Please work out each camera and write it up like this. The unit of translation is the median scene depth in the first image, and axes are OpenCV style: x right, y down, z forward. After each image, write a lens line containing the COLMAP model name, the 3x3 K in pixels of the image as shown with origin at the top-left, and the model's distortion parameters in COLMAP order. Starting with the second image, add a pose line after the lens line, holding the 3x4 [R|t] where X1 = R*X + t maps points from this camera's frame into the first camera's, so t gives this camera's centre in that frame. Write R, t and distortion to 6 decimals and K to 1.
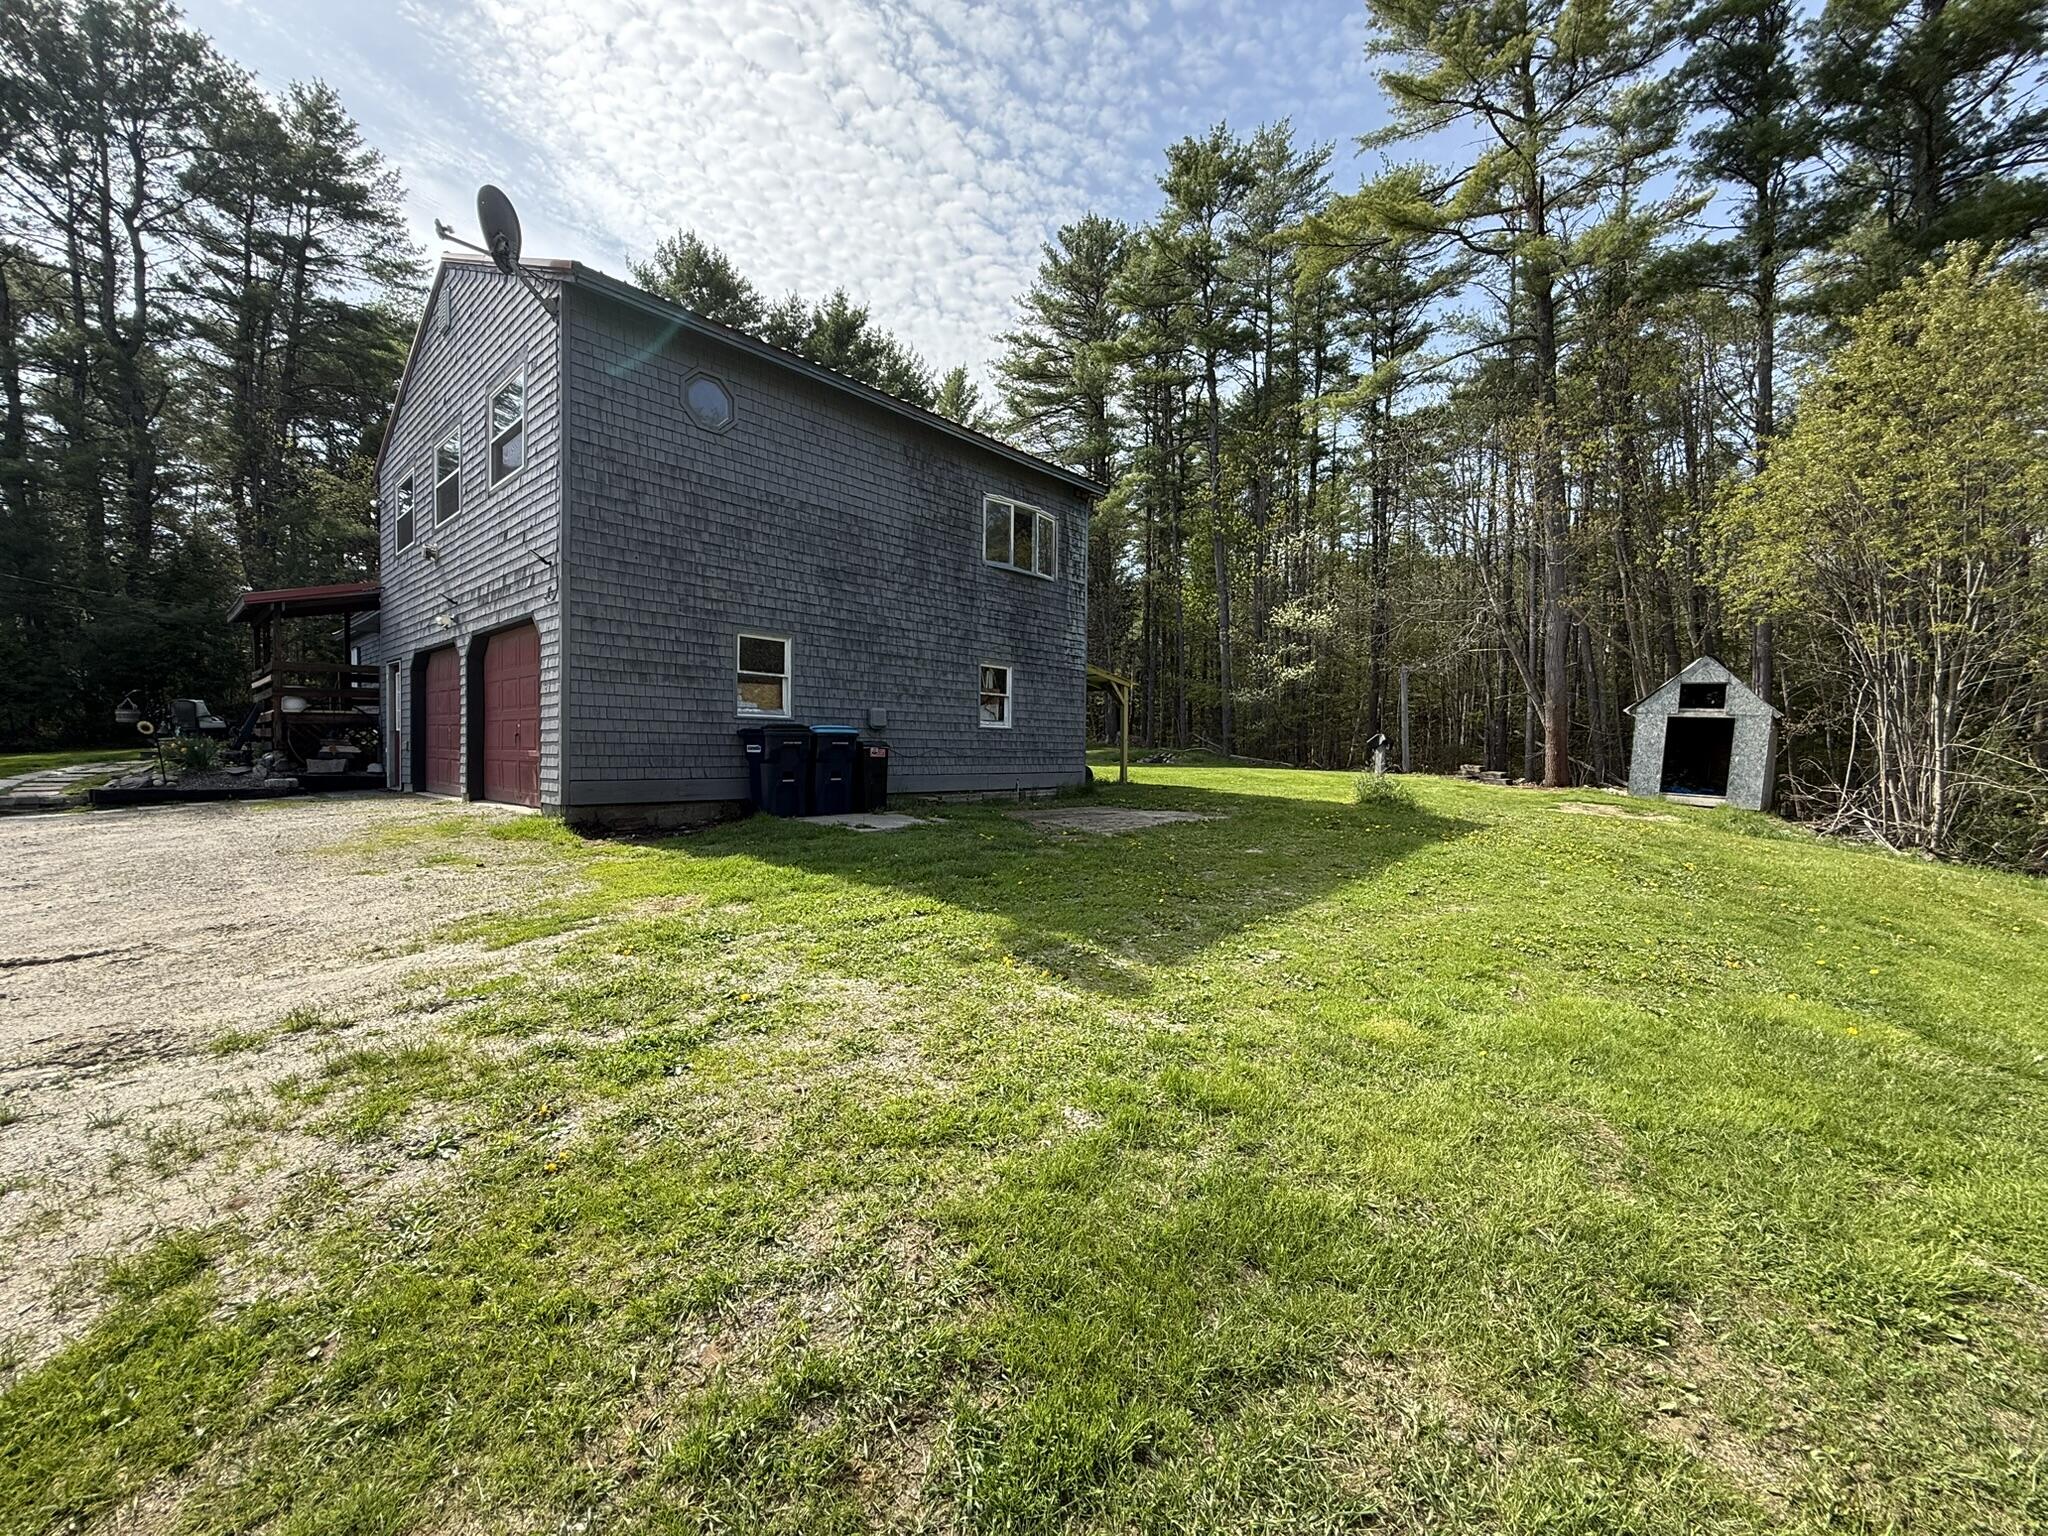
lens RADIAL K [[814.9, 0, 1028.3], [0, 814.9, 765.4], [0, 0, 1]] dist [-0.004247, -0.000641]
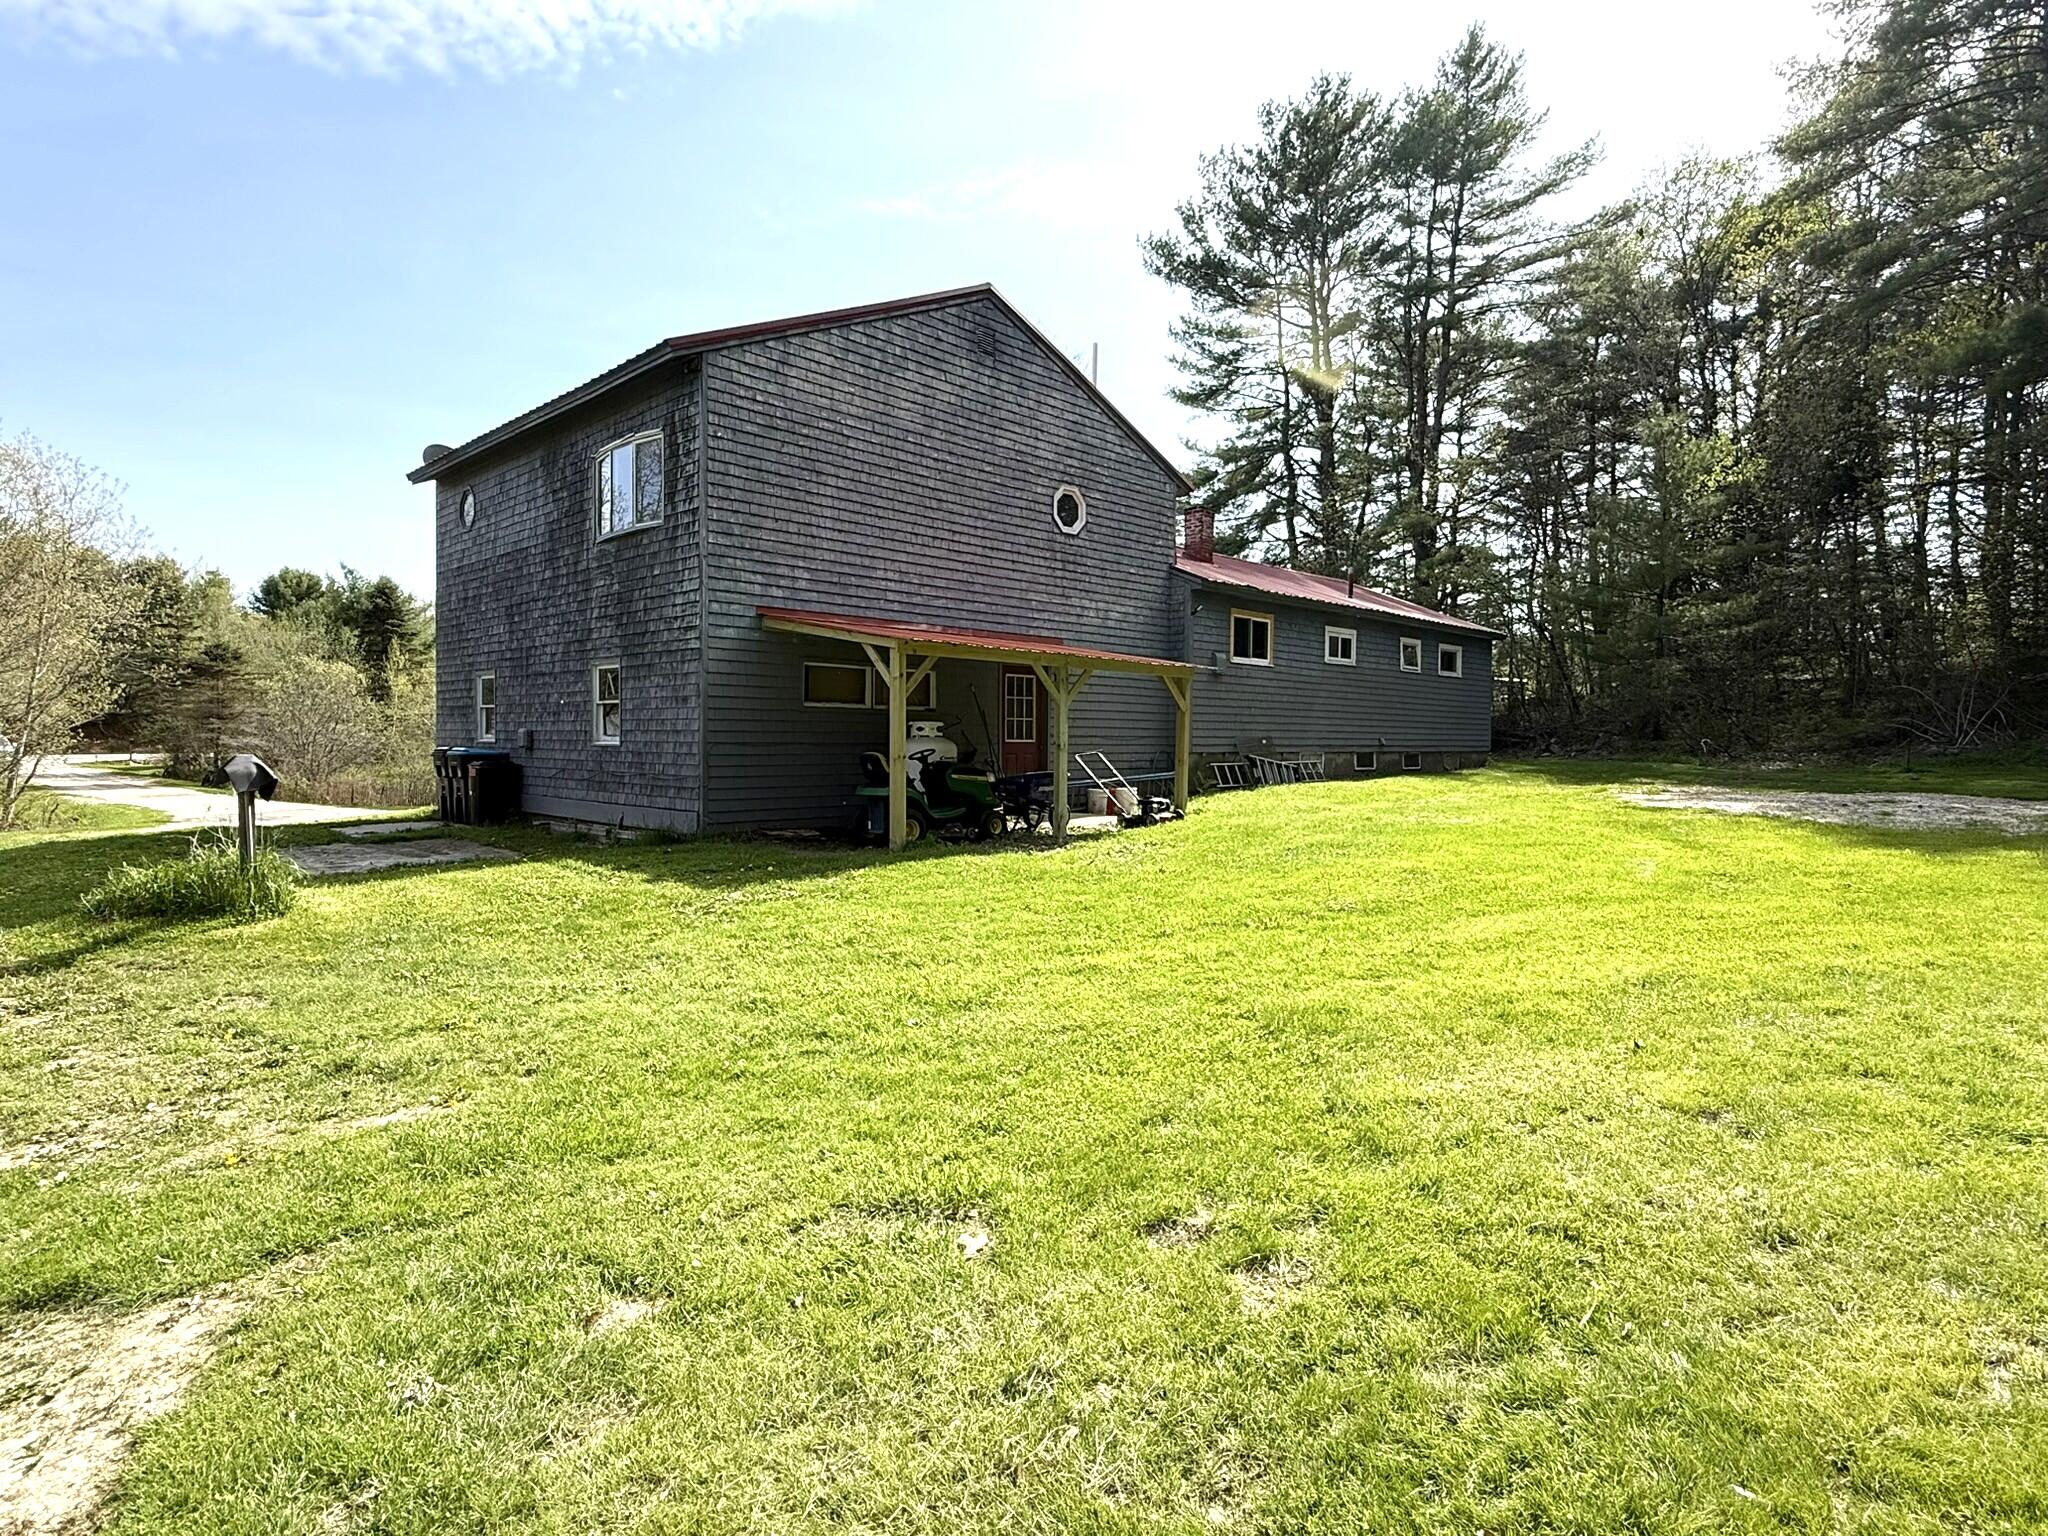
lens RADIAL K [[1095.4, 0, 1022.2], [0, 1095.4, 765.1], [0, 0, 1]] dist [0.002232, 0.000038]
pose [[-0.048896, 0.017670, -0.998648, 1.155293], [-0.022946, 0.999560, 0.018809, -0.062516], [0.998540, 0.023835, -0.048469, 1.669158]]
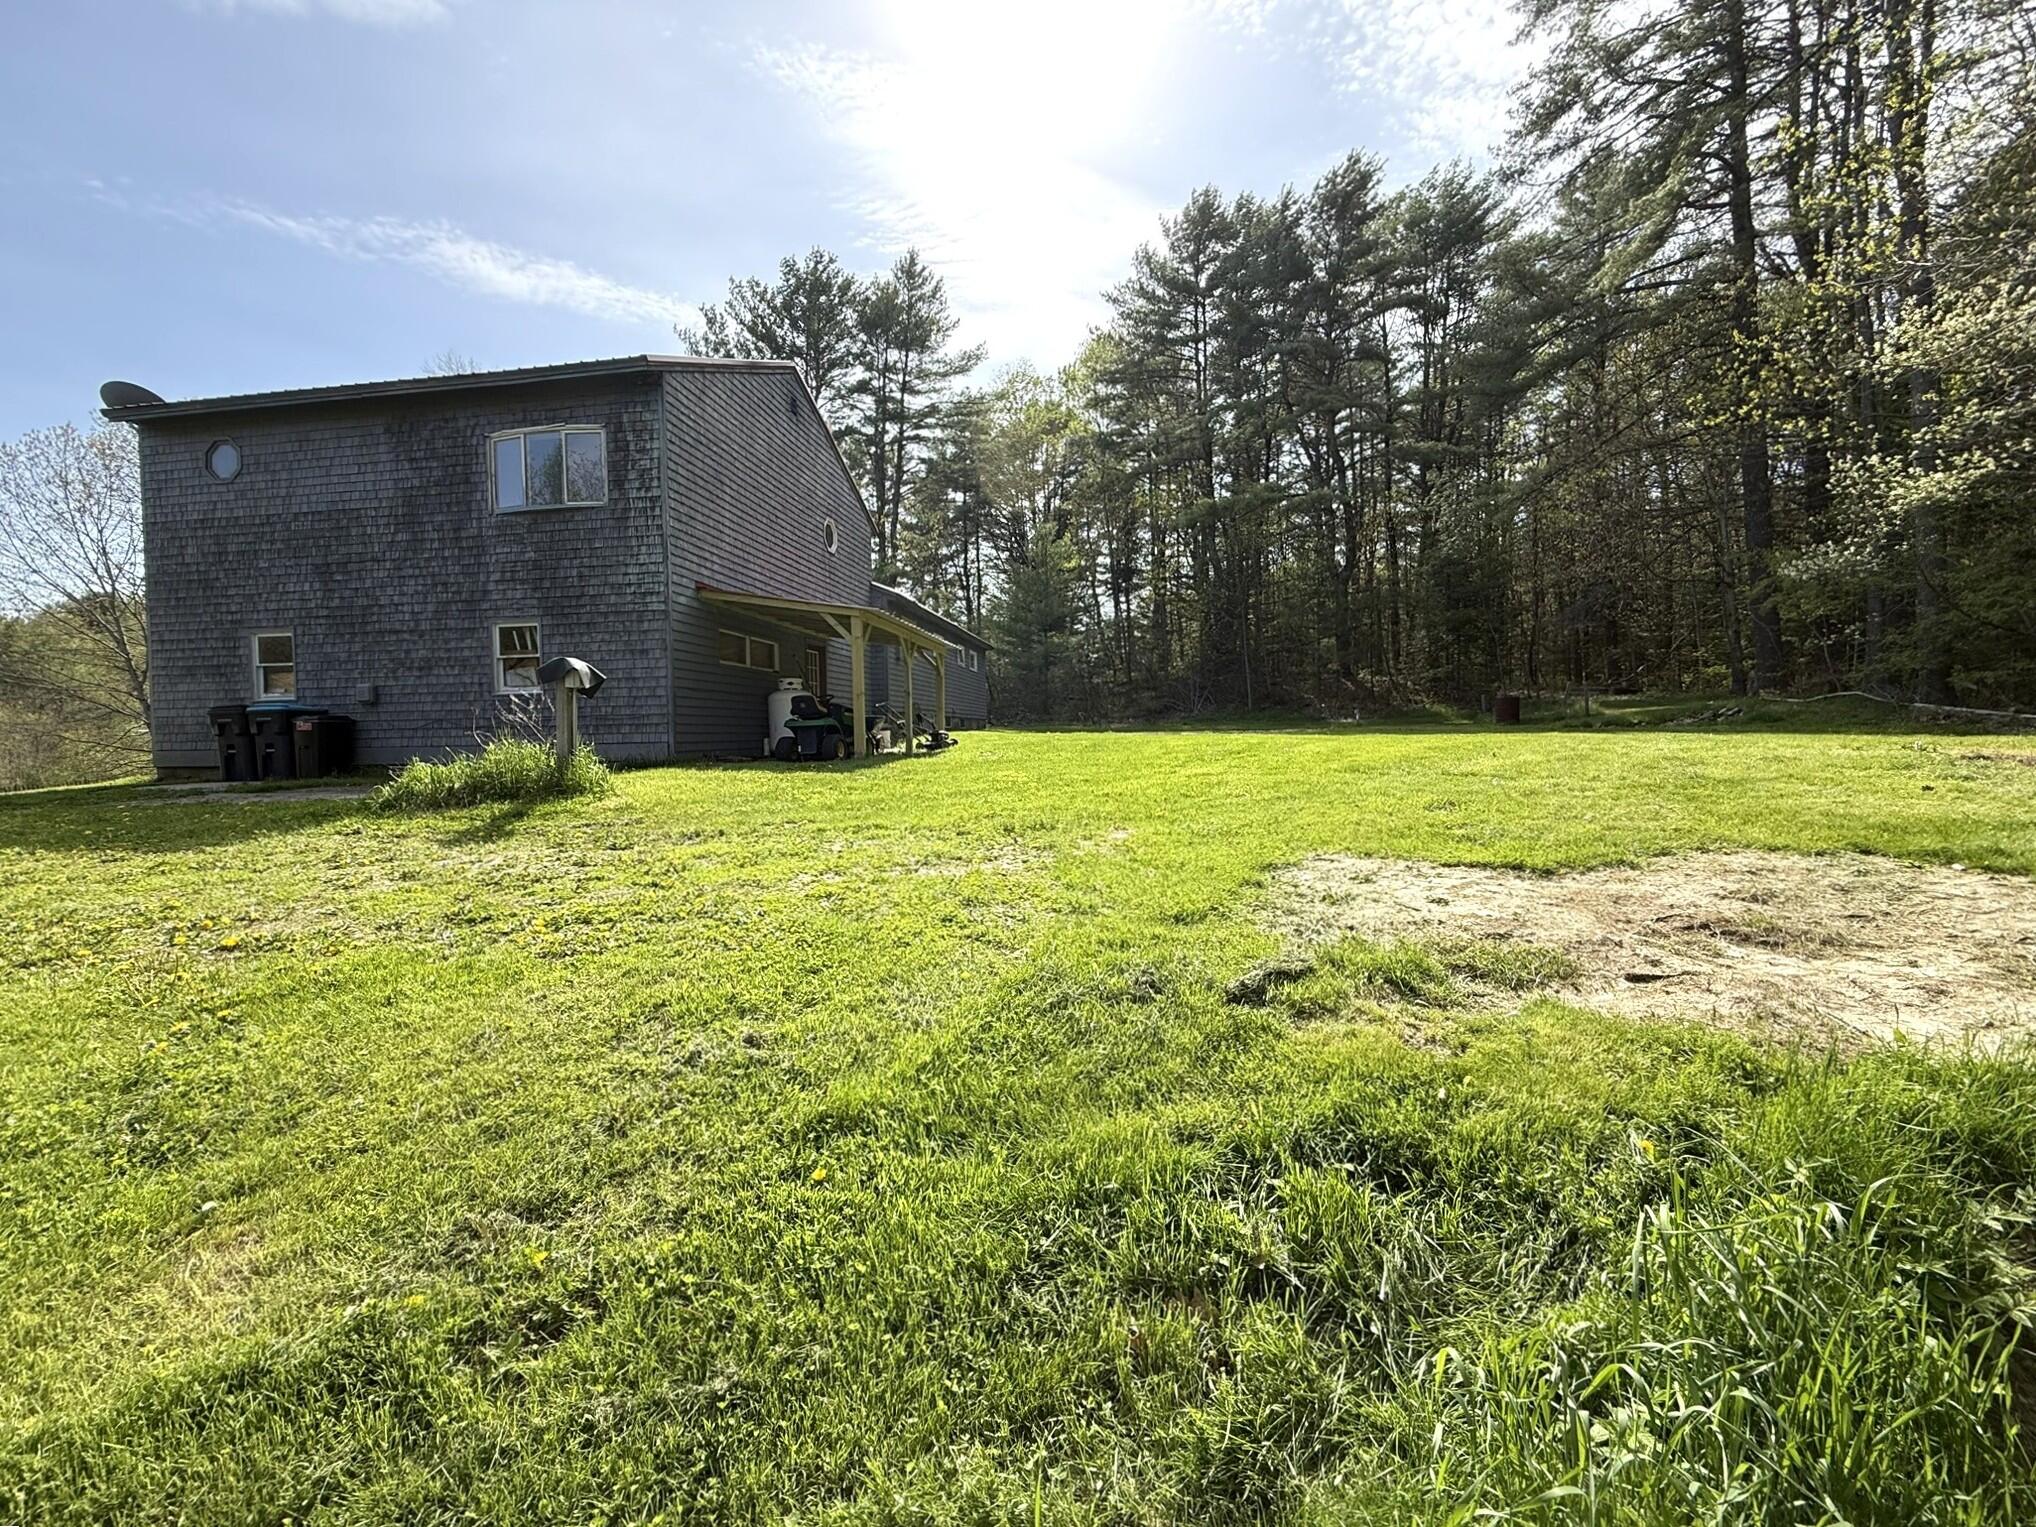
lens RADIAL K [[810.1, 0, 1007.4], [0, 810.1, 762.9], [0, 0, 1]] dist [-0.004247, -0.000641]
pose [[0.530281, 0.016774, -0.847656, 1.152848], [0.004462, 0.999735, 0.022575, 0.013242], [0.847810, -0.015754, 0.530066, 1.141427]]
